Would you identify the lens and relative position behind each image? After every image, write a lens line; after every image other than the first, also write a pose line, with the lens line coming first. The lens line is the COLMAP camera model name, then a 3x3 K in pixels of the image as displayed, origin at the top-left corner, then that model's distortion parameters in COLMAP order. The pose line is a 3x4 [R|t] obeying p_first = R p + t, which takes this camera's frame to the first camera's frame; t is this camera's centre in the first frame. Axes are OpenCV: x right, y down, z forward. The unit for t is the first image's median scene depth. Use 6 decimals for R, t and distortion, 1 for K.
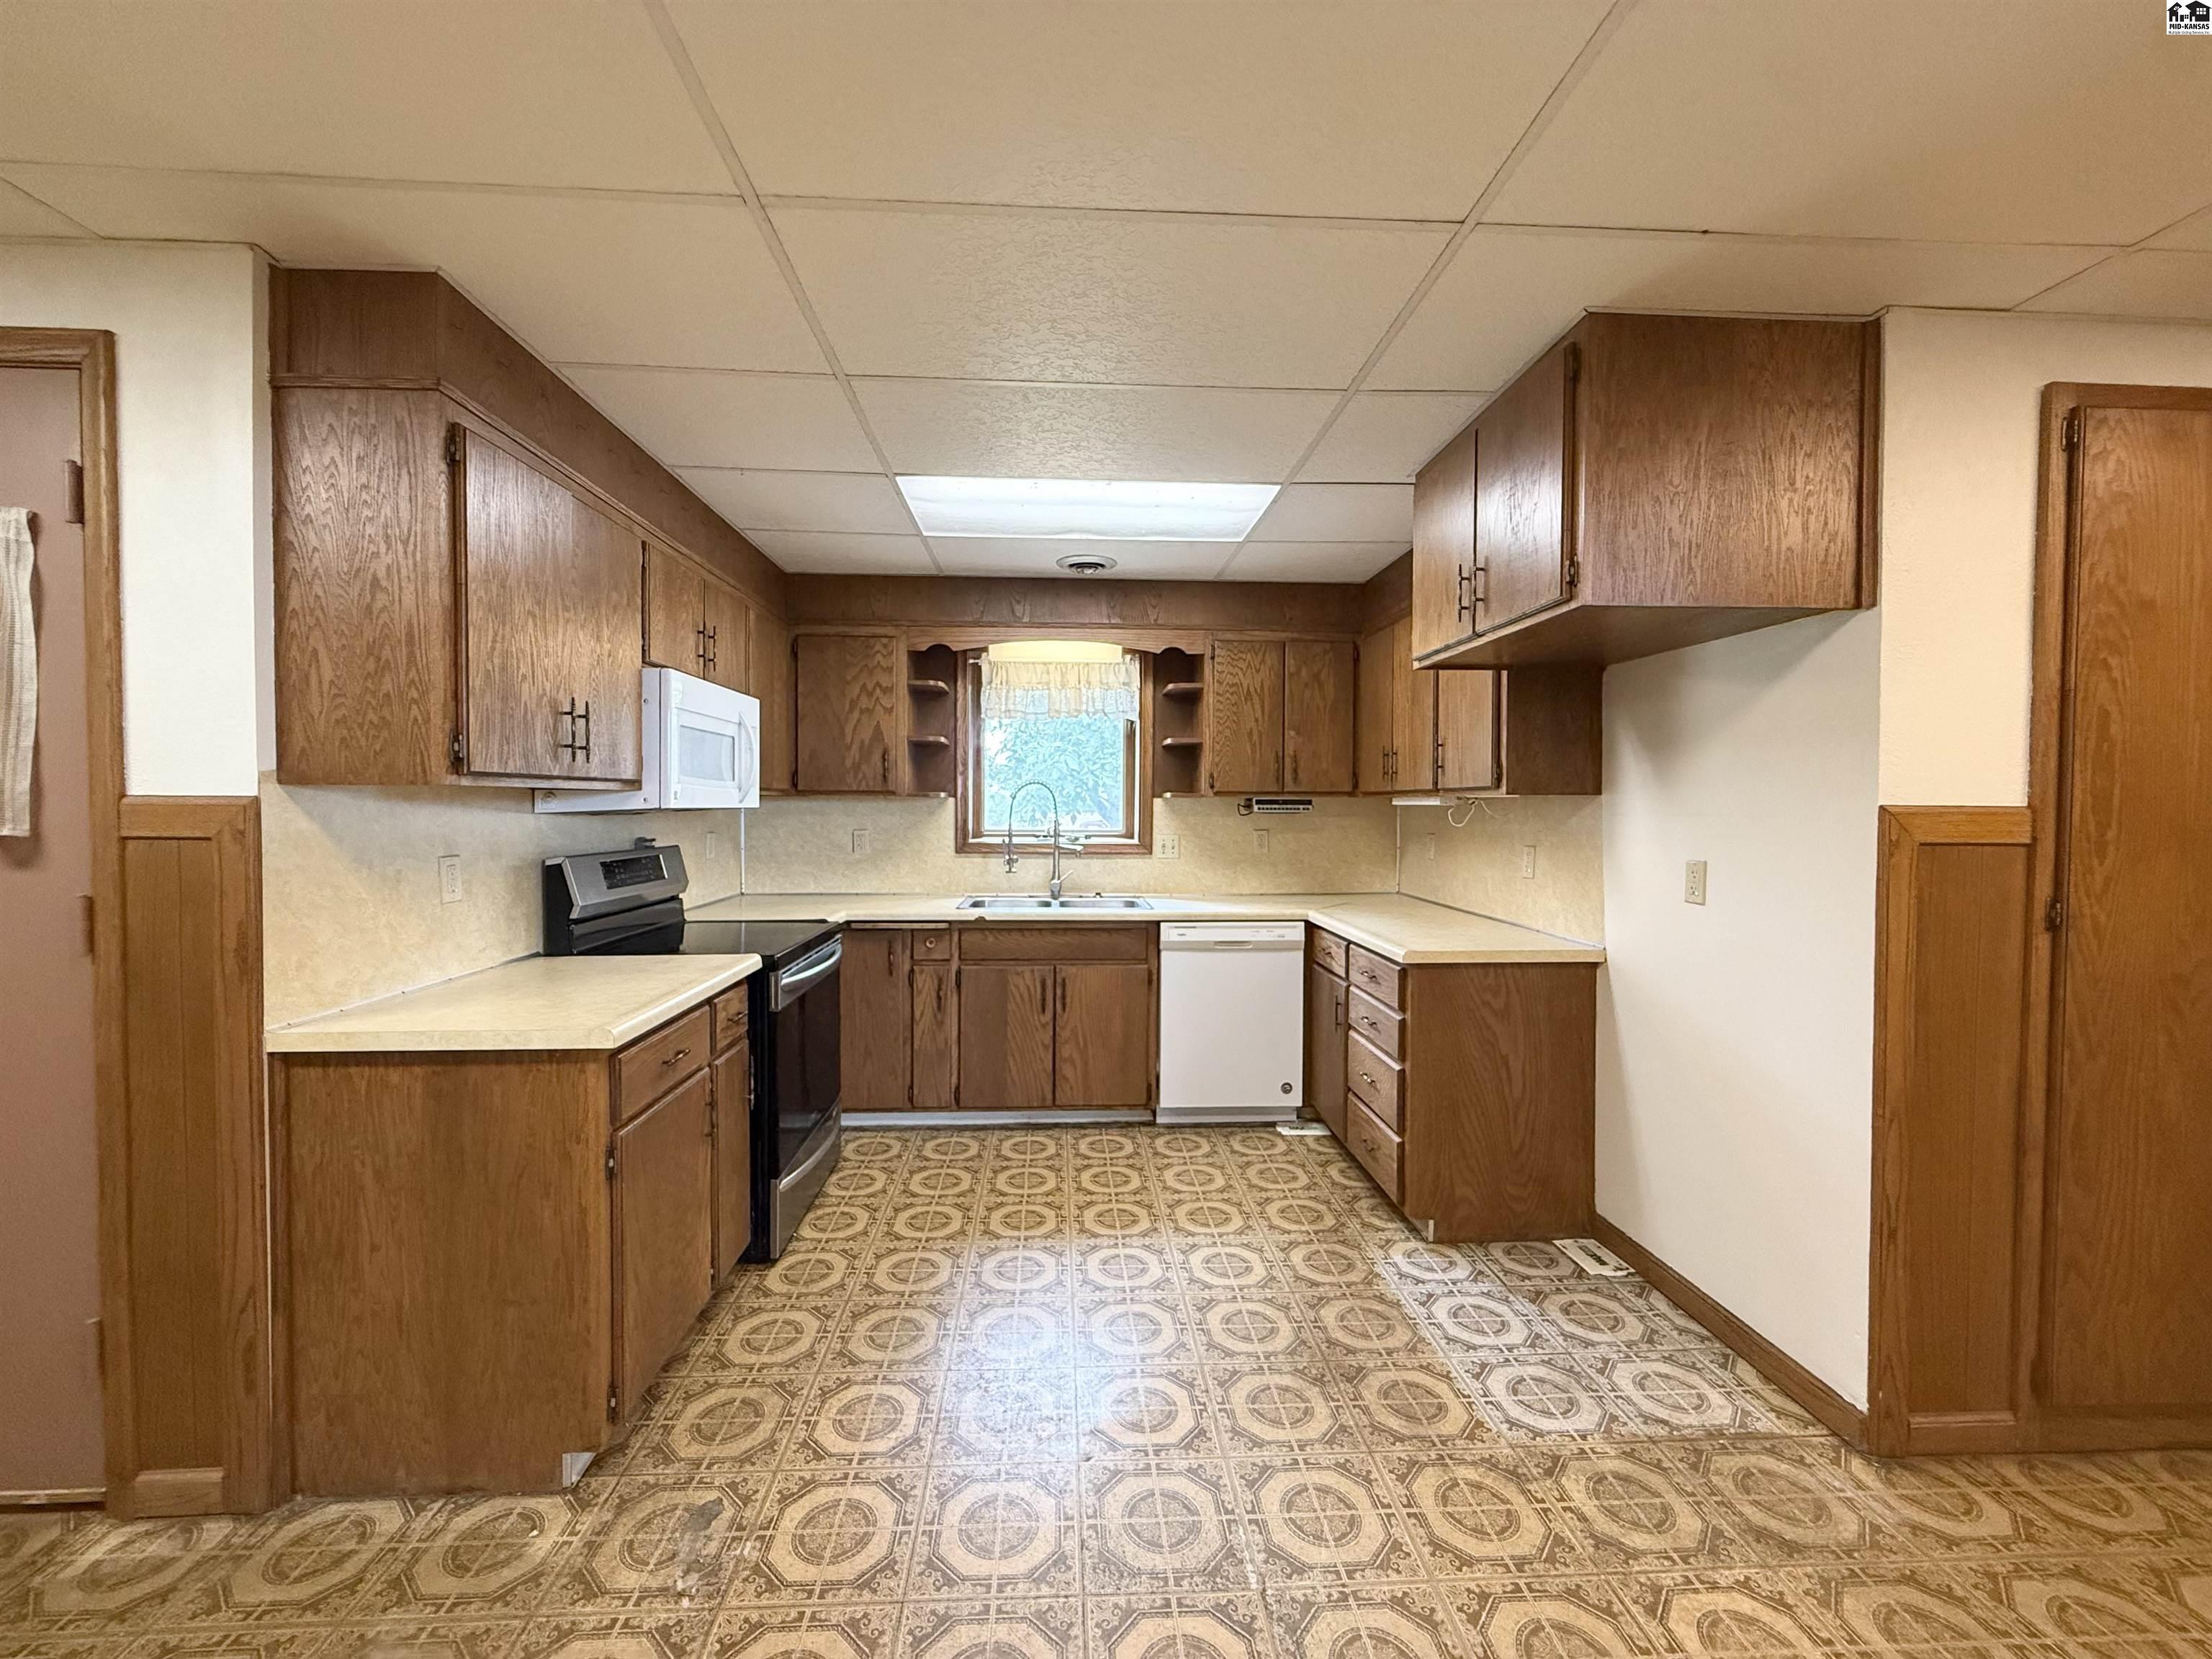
lens RADIAL K [[882.2, 0, 1092.0], [0, 882.2, 824.8], [0, 0, 1]] dist [-0.001072, 0.000422]
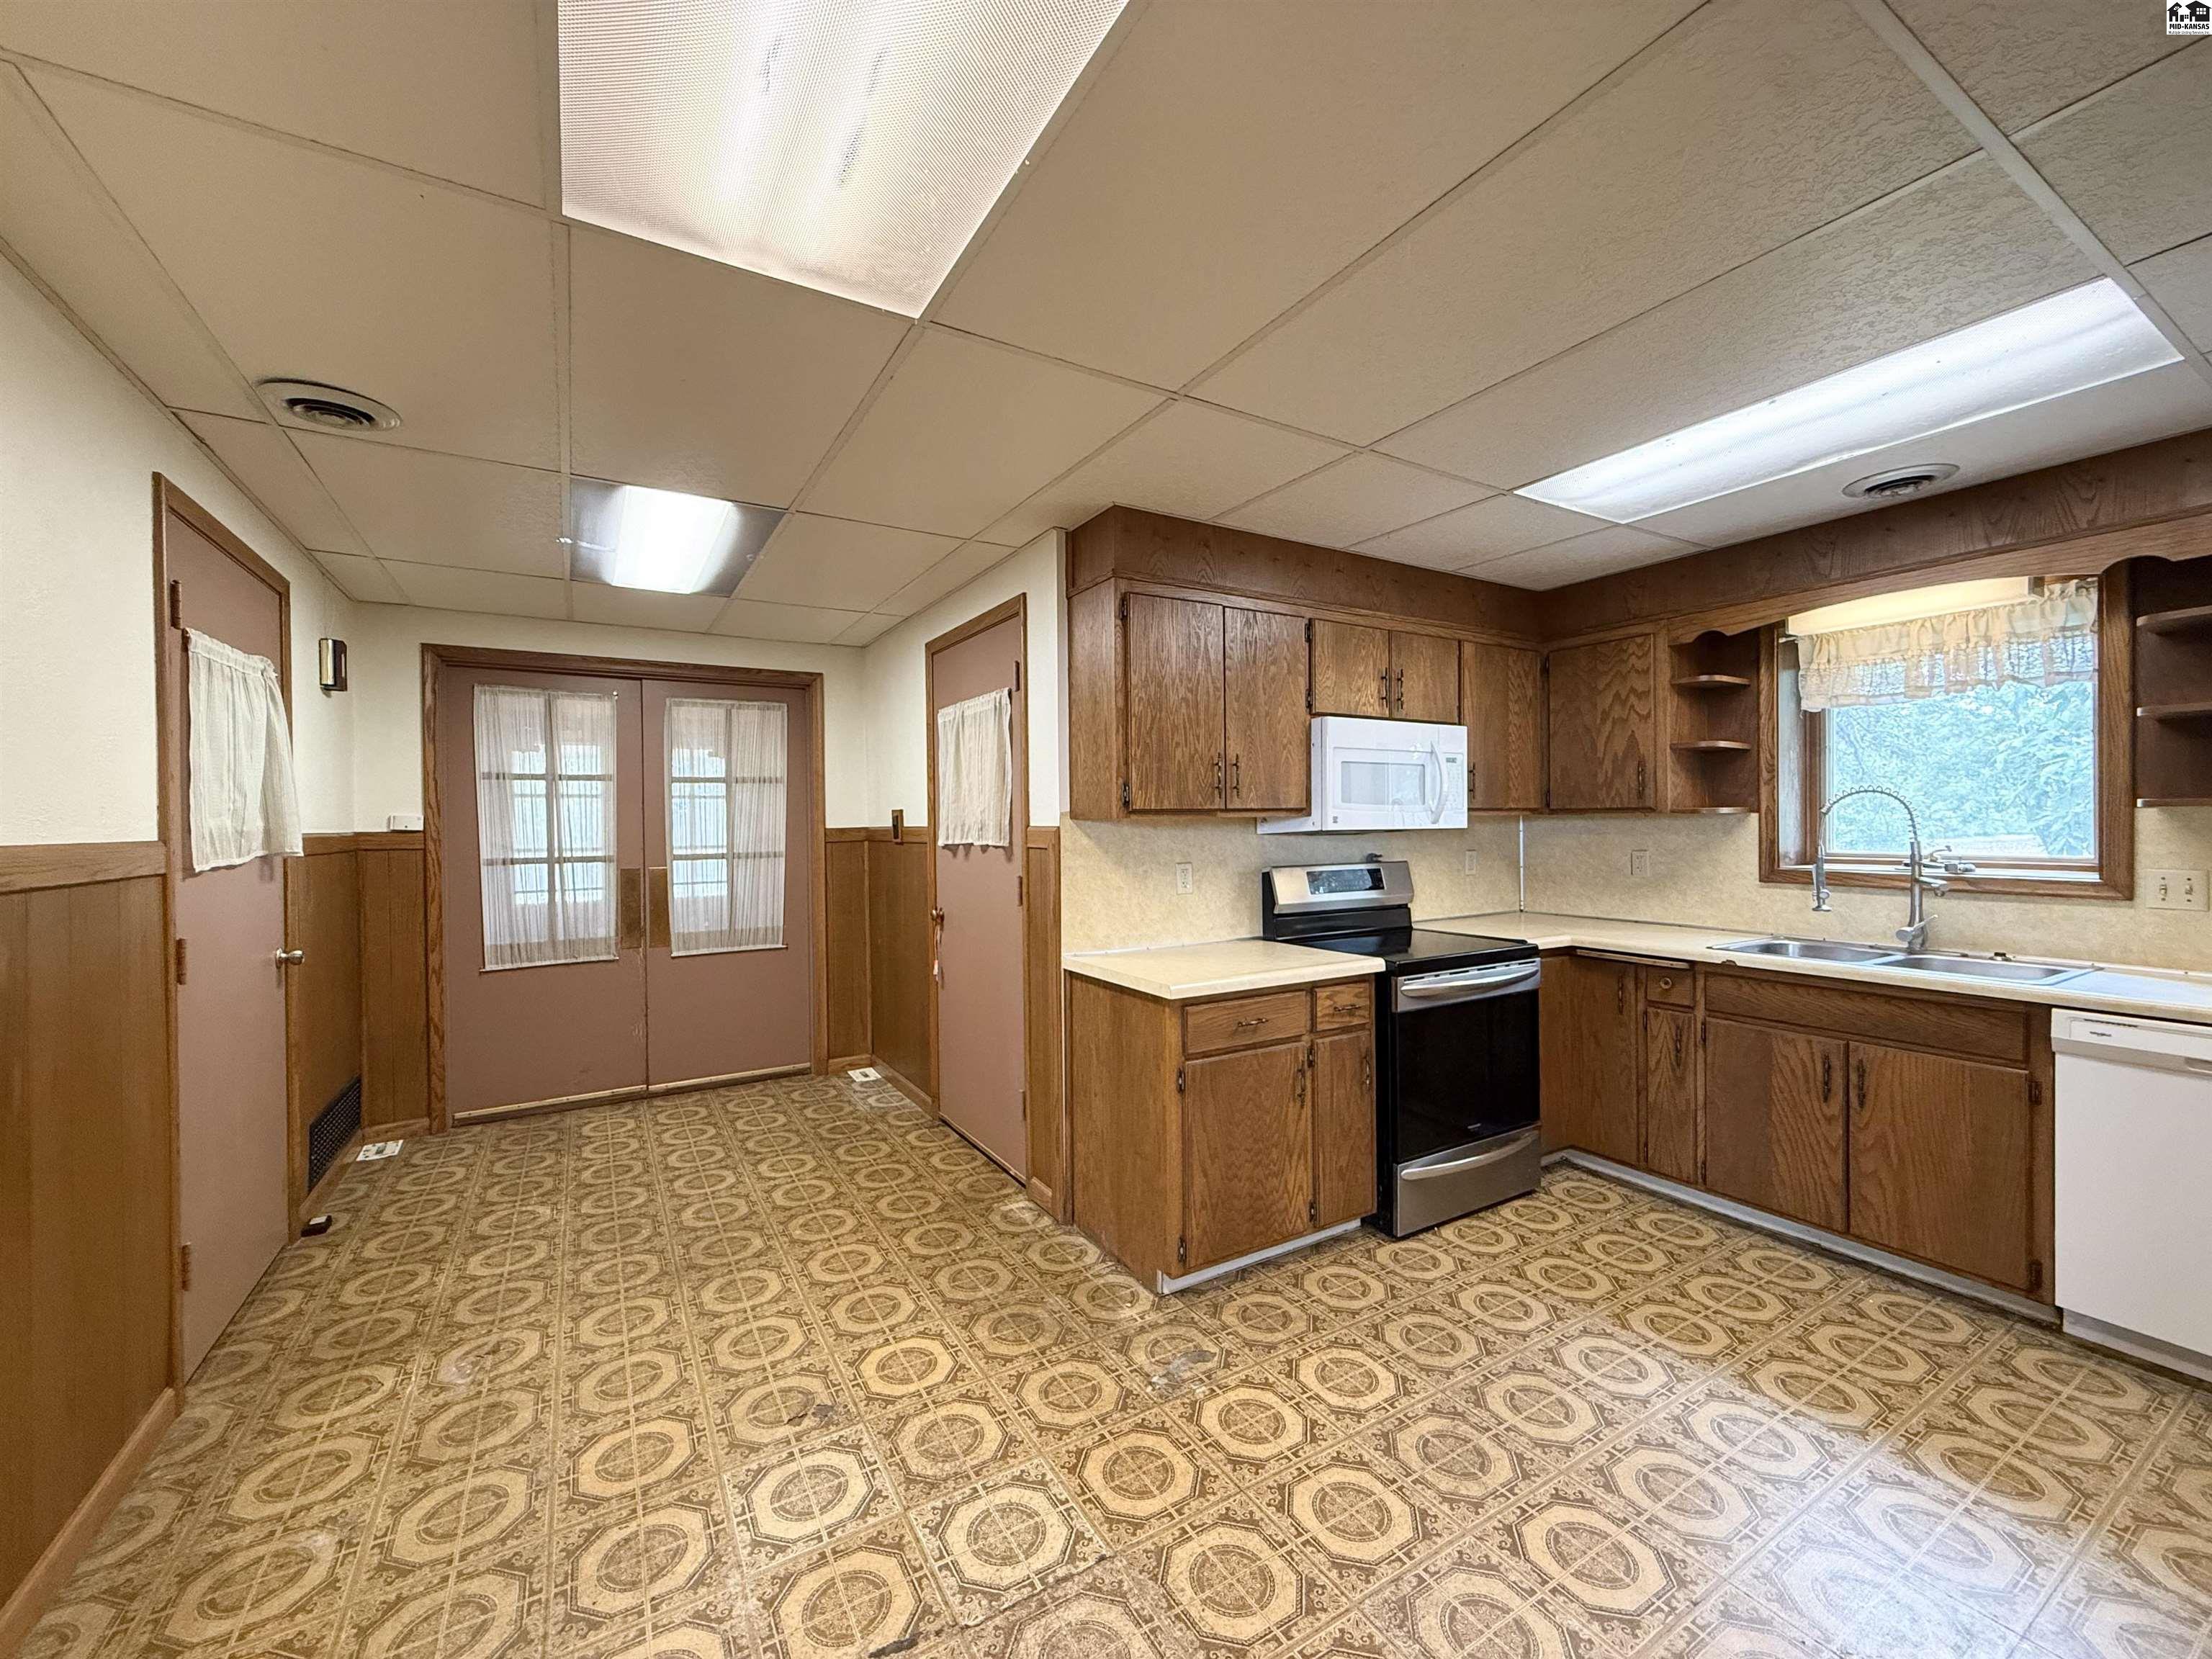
lens RADIAL K [[872.4, 0, 1090.0], [0, 872.4, 824.7], [0, 0, 1]] dist [-0.000607, 0.000056]
pose [[0.458882, -0.006233, -0.888475, 0.420804], [-0.008141, 0.999904, -0.011219, -0.009577], [0.888460, 0.012381, 0.458787, 0.140797]]
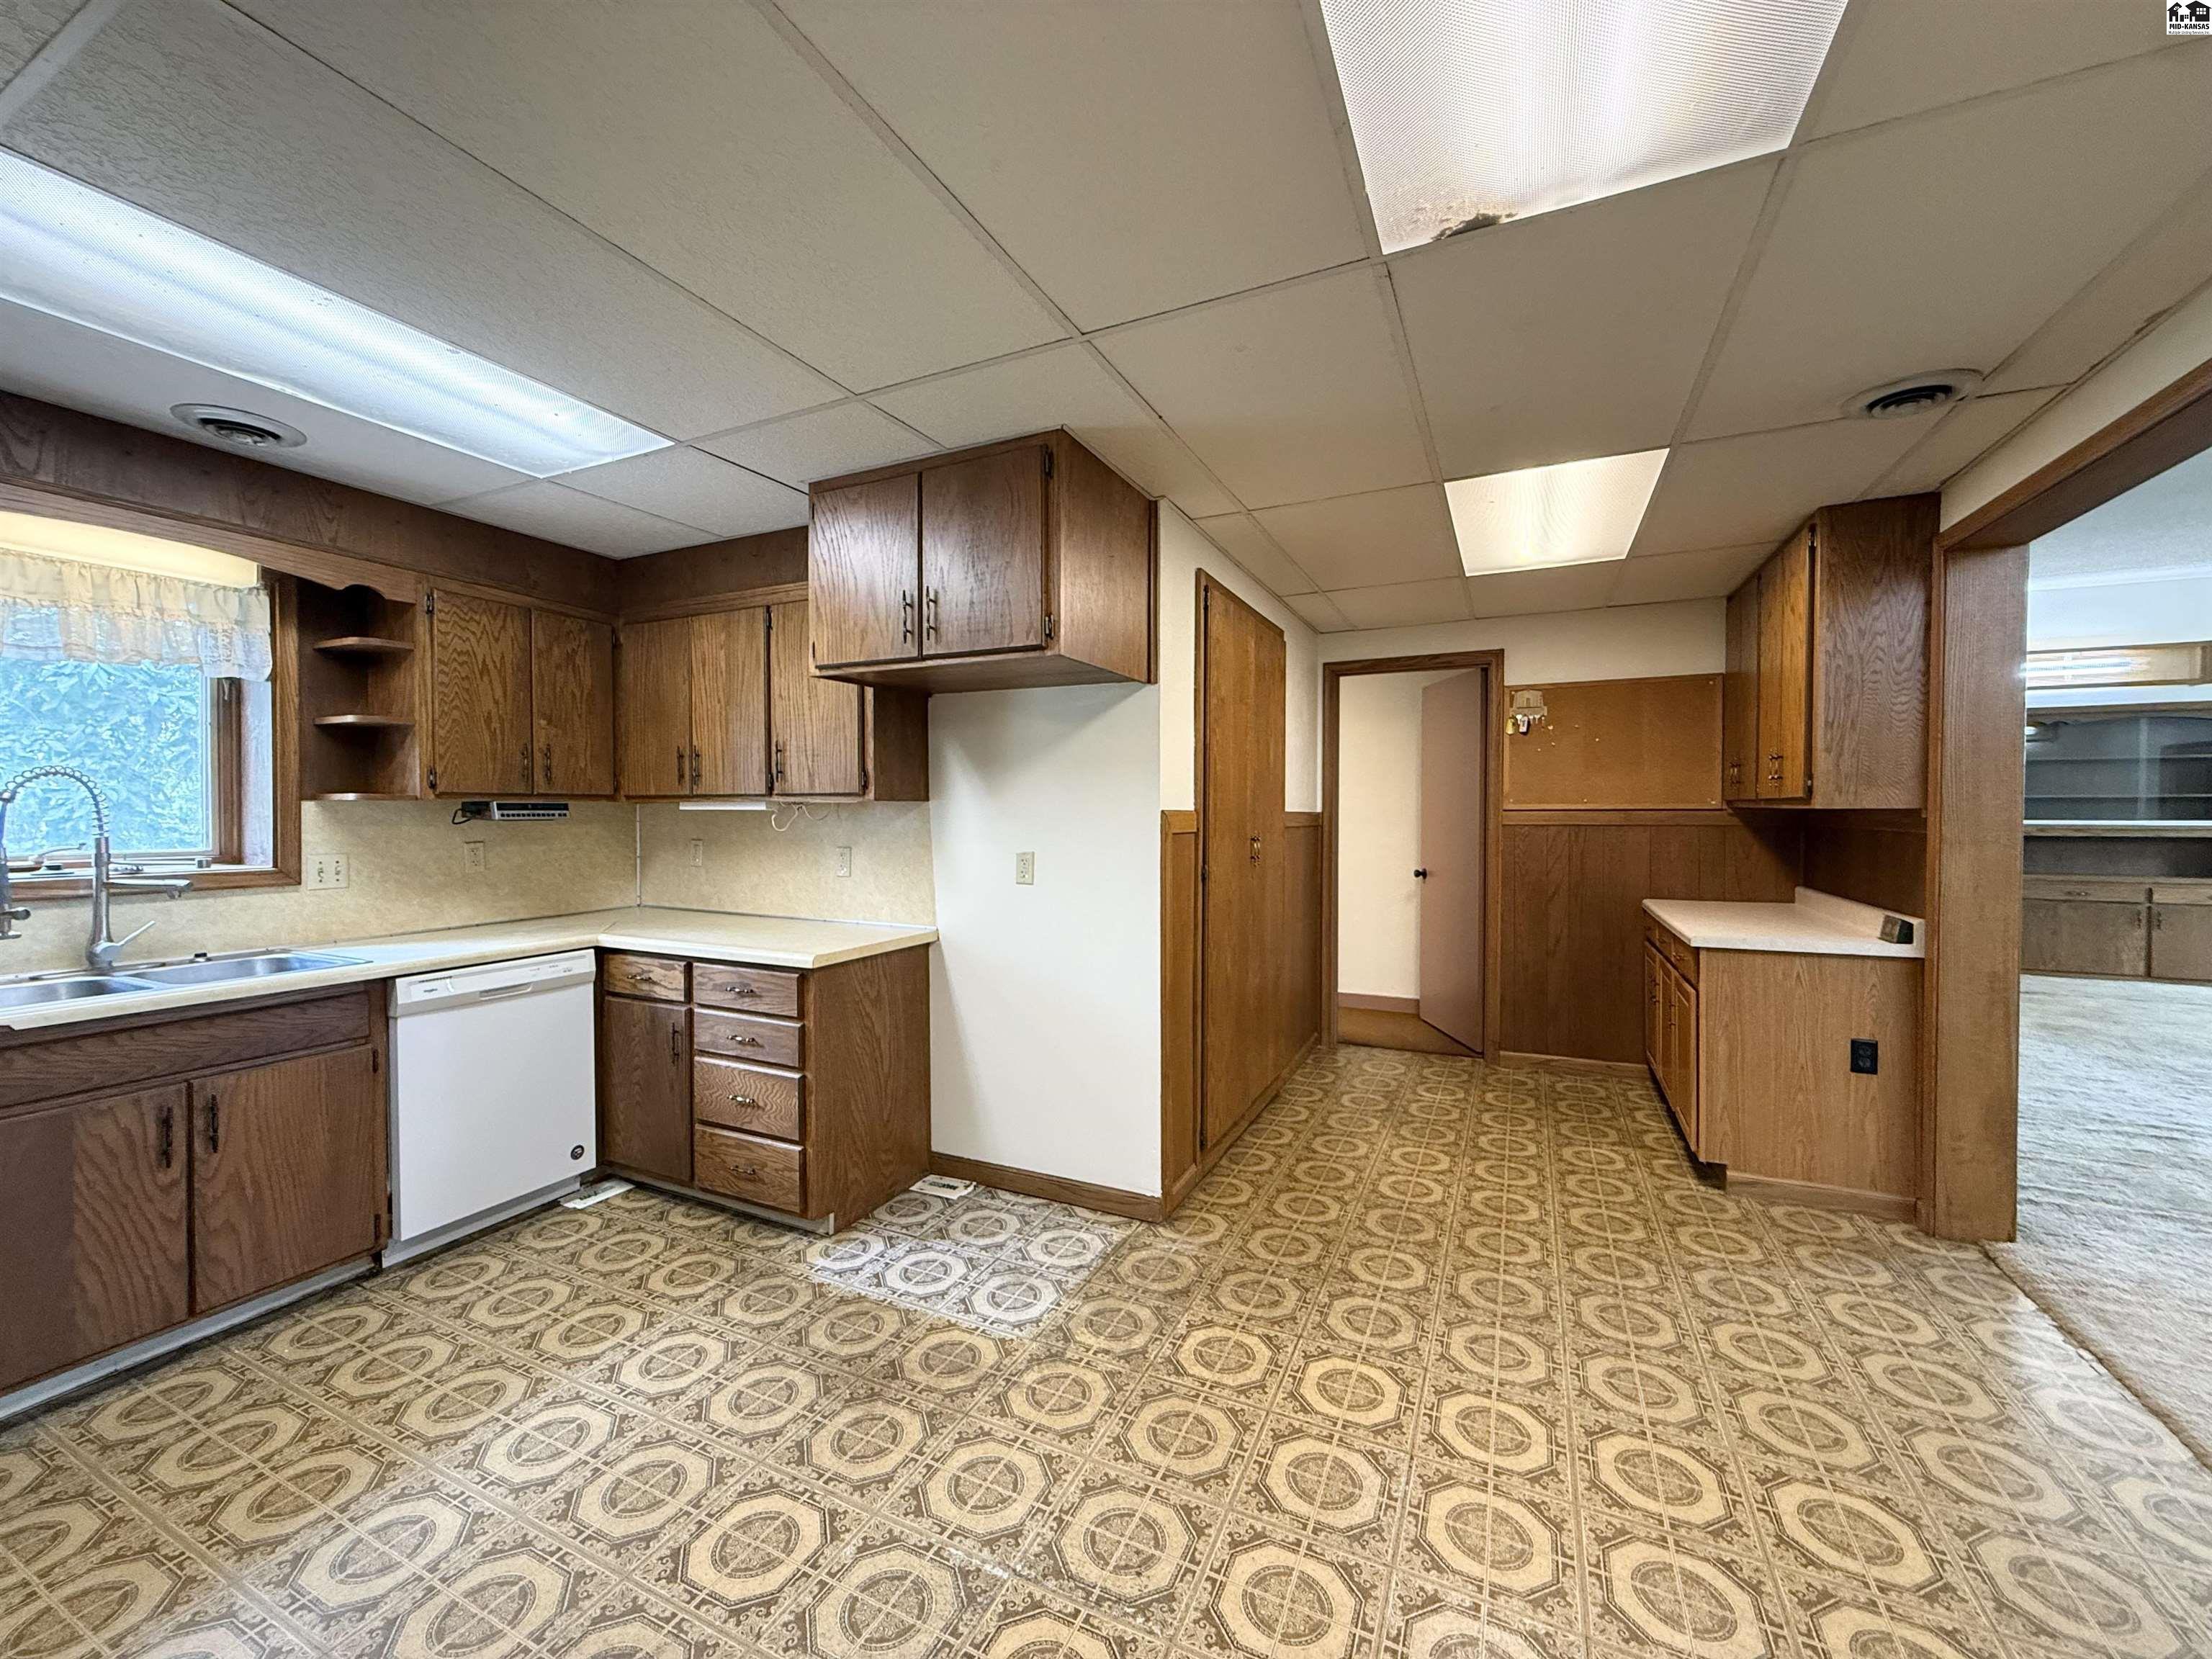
lens RADIAL K [[885.7, 0, 1101.4], [0, 885.7, 823.9], [0, 0, 1]] dist [-0.001386, 0.000319]
pose [[0.471714, -0.018627, 0.881555, -0.368310], [0.021325, 0.999725, 0.009713, -0.009850], [-0.881494, 0.014217, 0.471982, 0.227445]]
